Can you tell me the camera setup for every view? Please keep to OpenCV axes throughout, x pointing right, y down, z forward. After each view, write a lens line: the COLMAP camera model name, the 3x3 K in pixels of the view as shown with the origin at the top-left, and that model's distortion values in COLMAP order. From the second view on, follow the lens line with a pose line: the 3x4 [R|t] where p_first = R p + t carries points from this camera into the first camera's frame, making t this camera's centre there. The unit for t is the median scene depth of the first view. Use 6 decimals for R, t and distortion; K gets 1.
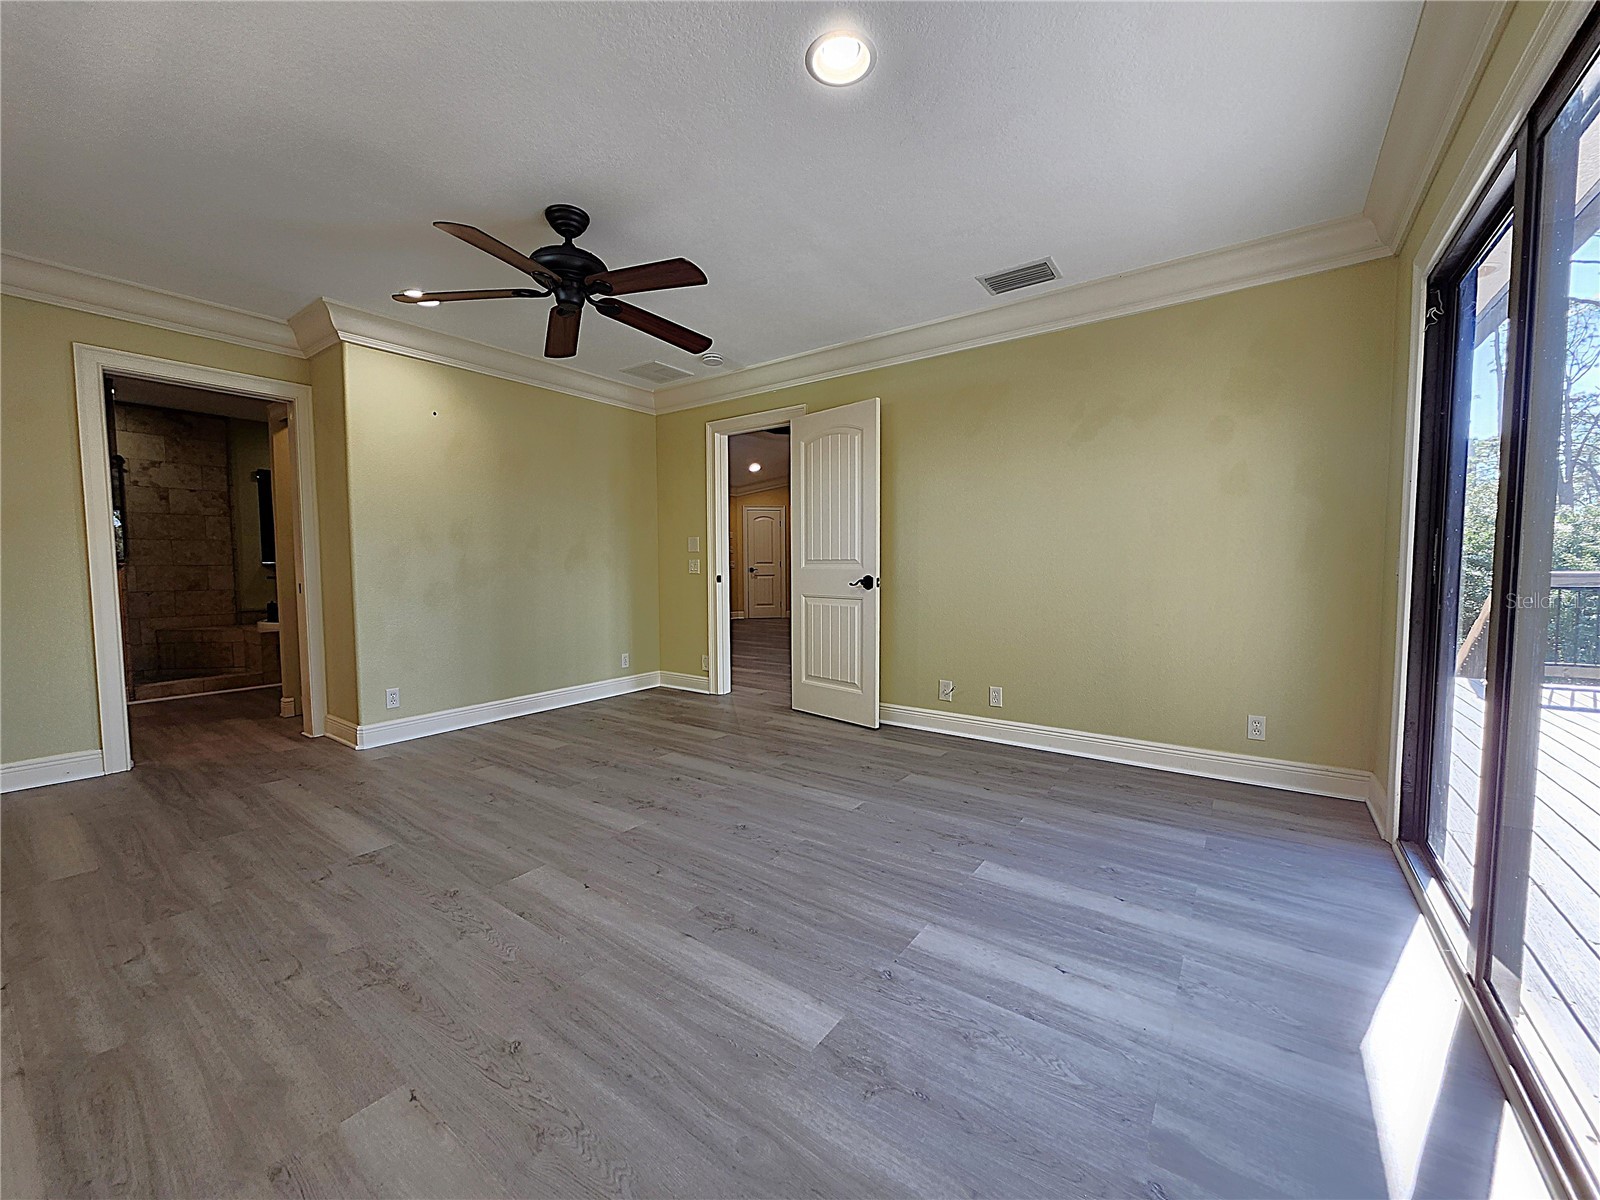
lens RADIAL K [[625.0, 0, 806.8], [0, 625.0, 604.0], [0, 0, 1]] dist [0.001493, -0.001873]
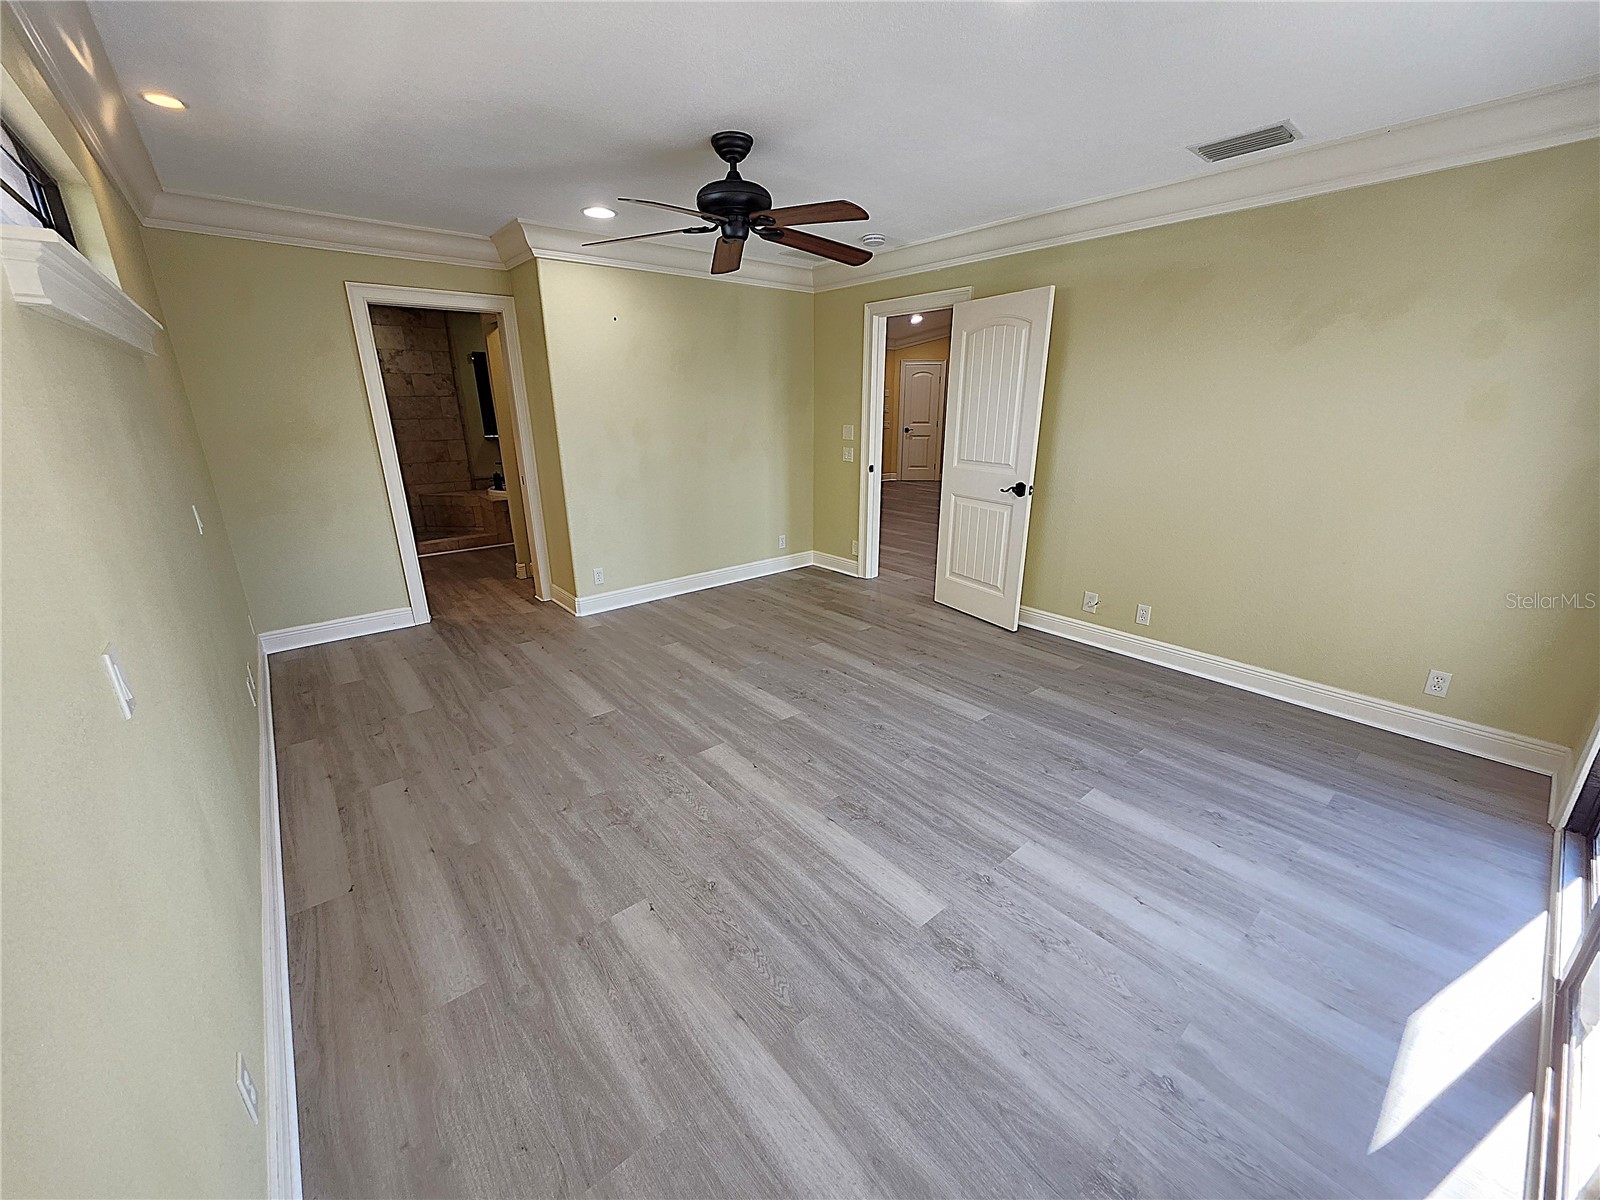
lens RADIAL K [[625.0, 0, 805.3], [0, 625.0, 605.9], [0, 0, 1]] dist [0.001493, -0.001873]
pose [[0.970242, 0.076035, -0.229890, 0.013199], [-0.015859, 0.967334, 0.253009, -0.140814], [0.241618, -0.241834, 0.939754, -0.074402]]
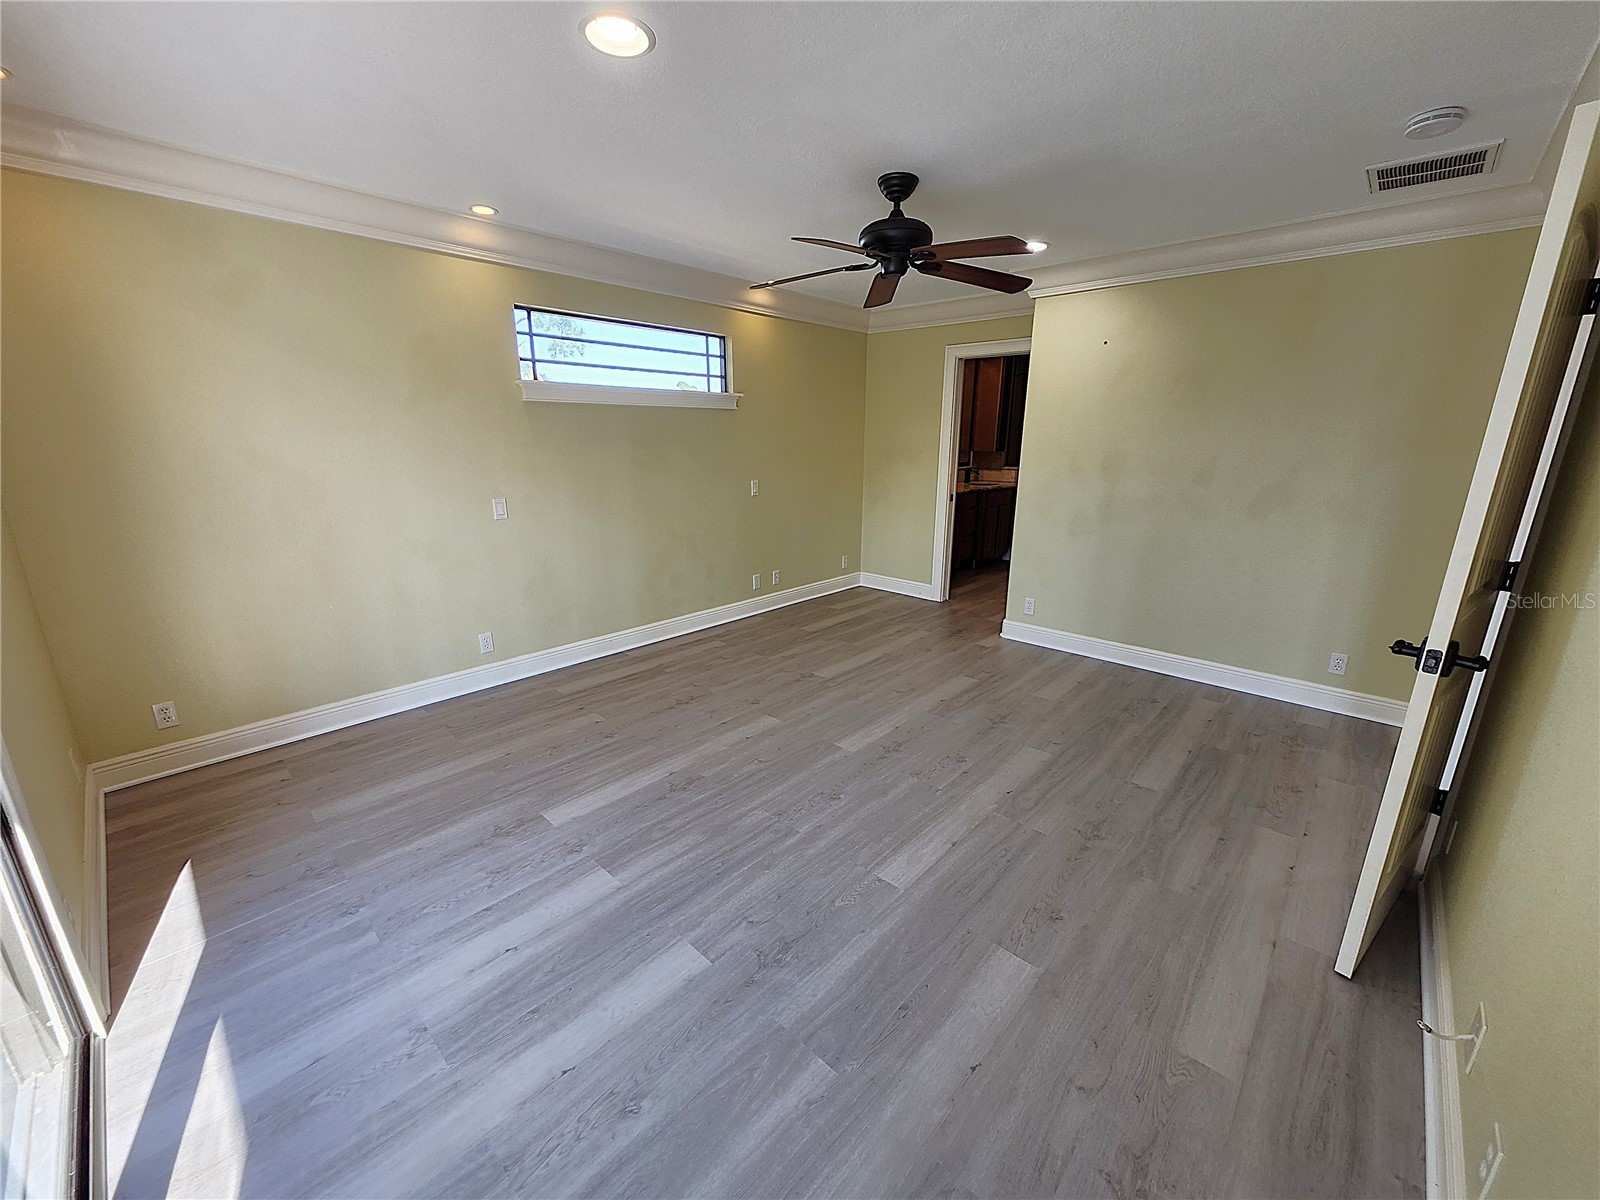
lens RADIAL K [[625.0, 0, 795.2], [0, 625.0, 612.0], [0, 0, 1]] dist [0.001493, -0.001873]
pose [[-0.130404, 0.276376, -0.952161, 0.716046], [-0.068087, 0.955598, 0.286699, -0.201950], [0.989120, 0.102216, -0.105796, 0.901465]]
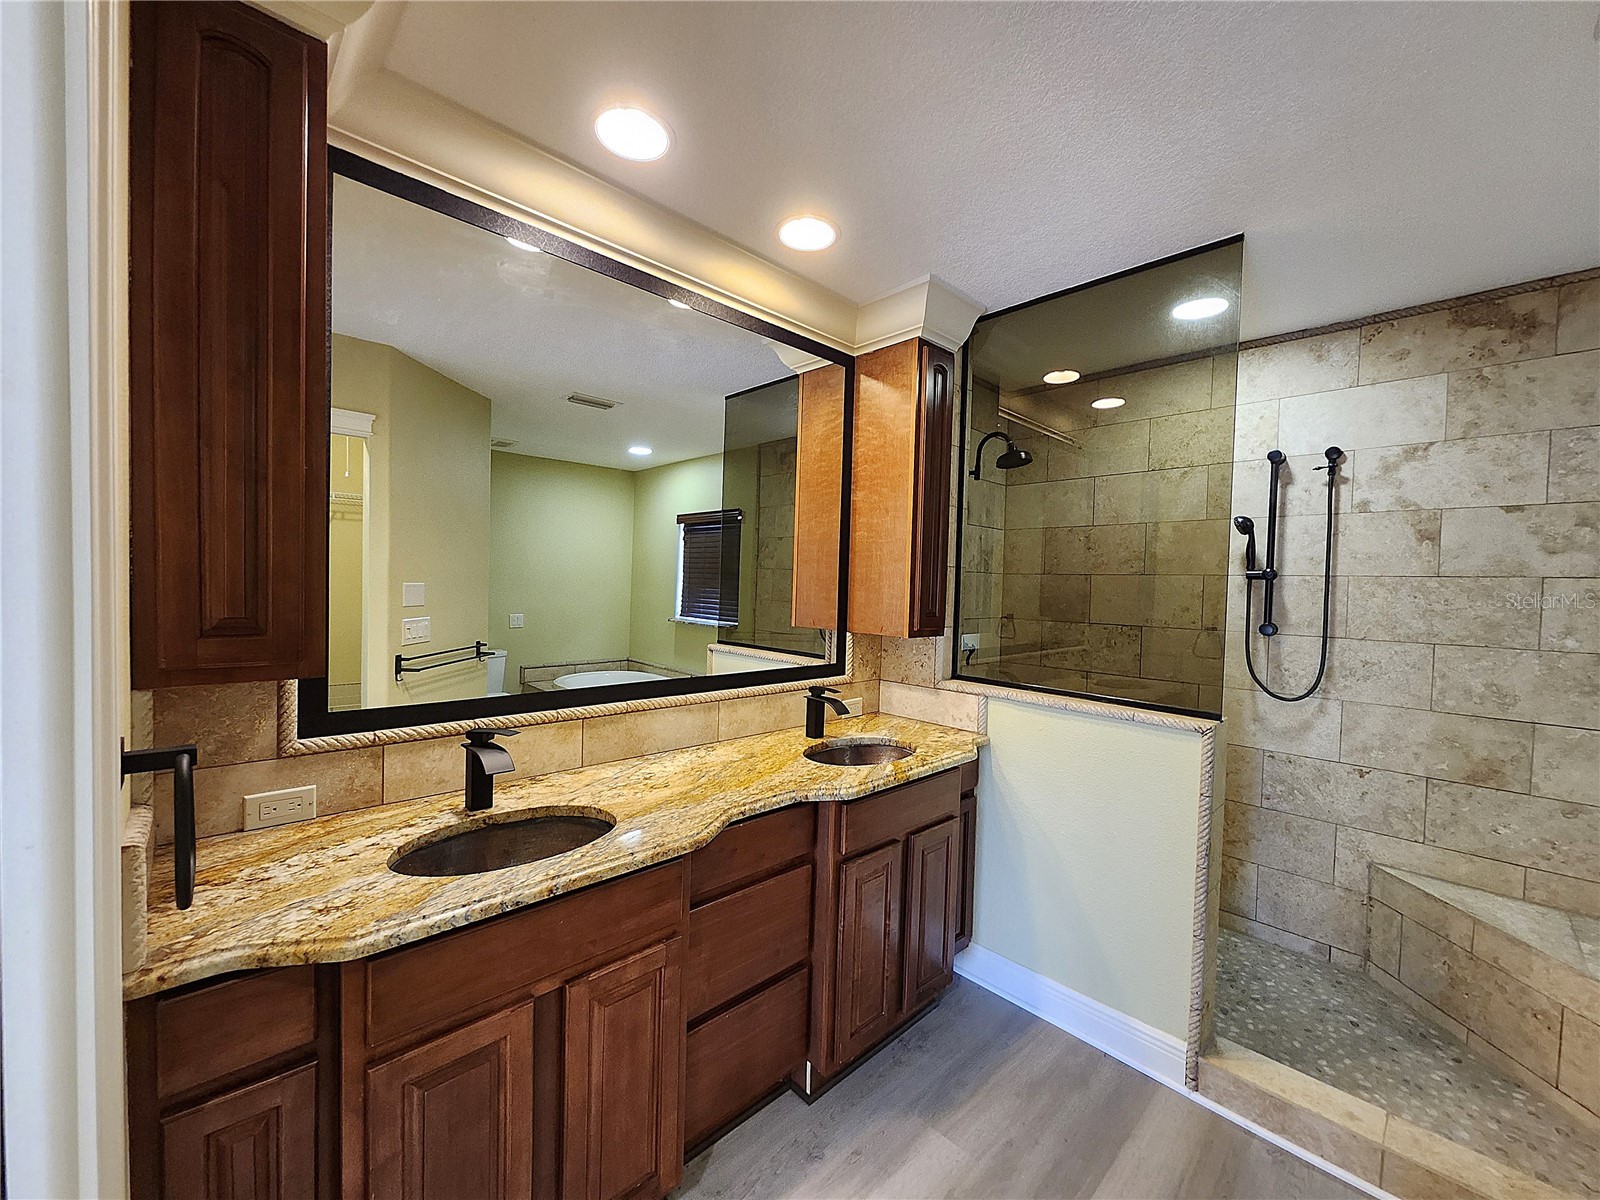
lens RADIAL K [[625.0, 0, 799.2], [0, 625.0, 599.8], [0, 0, 1]] dist [0.001493, -0.001873]
pose [[-0.187167, 0.025437, -0.981999, -1.134930], [-0.089997, 0.995016, 0.042928, -0.220735], [0.978197, 0.096412, -0.183945, 1.365957]]
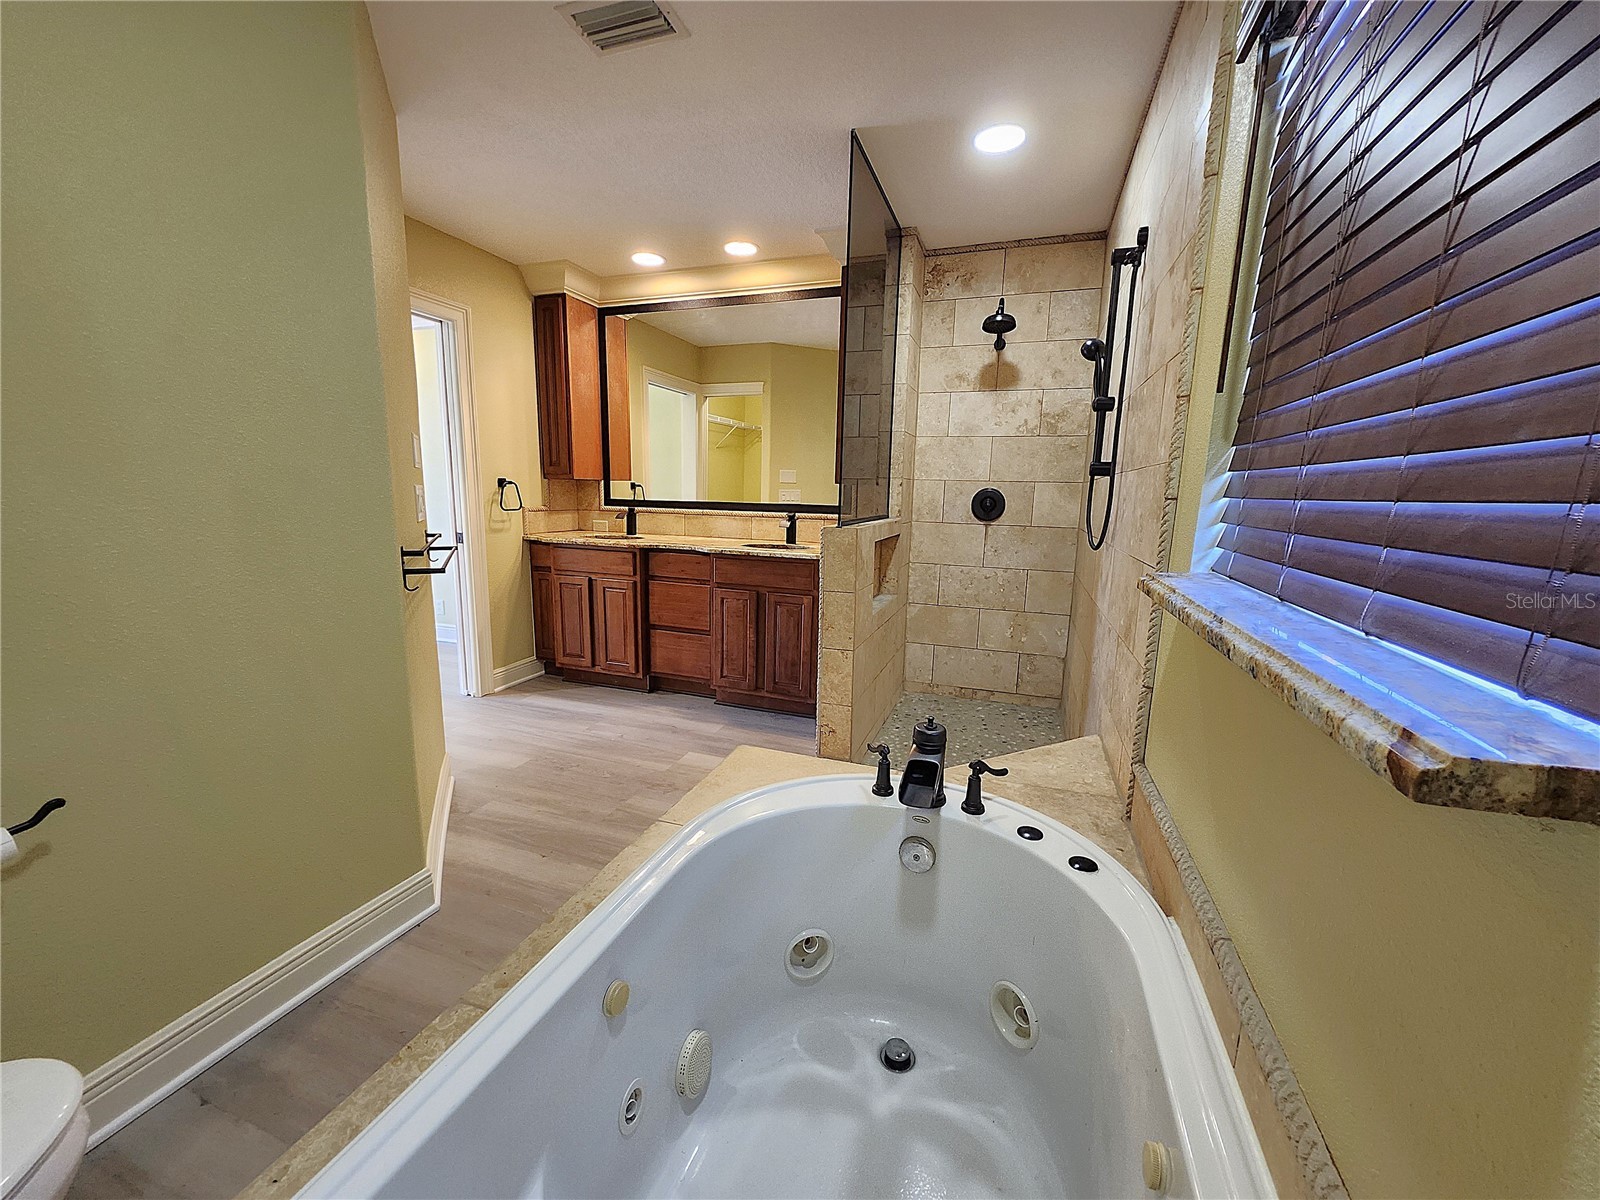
lens RADIAL K [[625.0, 0, 800.2], [0, 625.0, 597.4], [0, 0, 1]] dist [0.001493, -0.001873]
pose [[-0.960036, 0.030997, -0.278154, -1.532889], [-0.035461, 0.972367, 0.230750, -0.212247], [0.277621, 0.231392, -0.932408, 2.456206]]
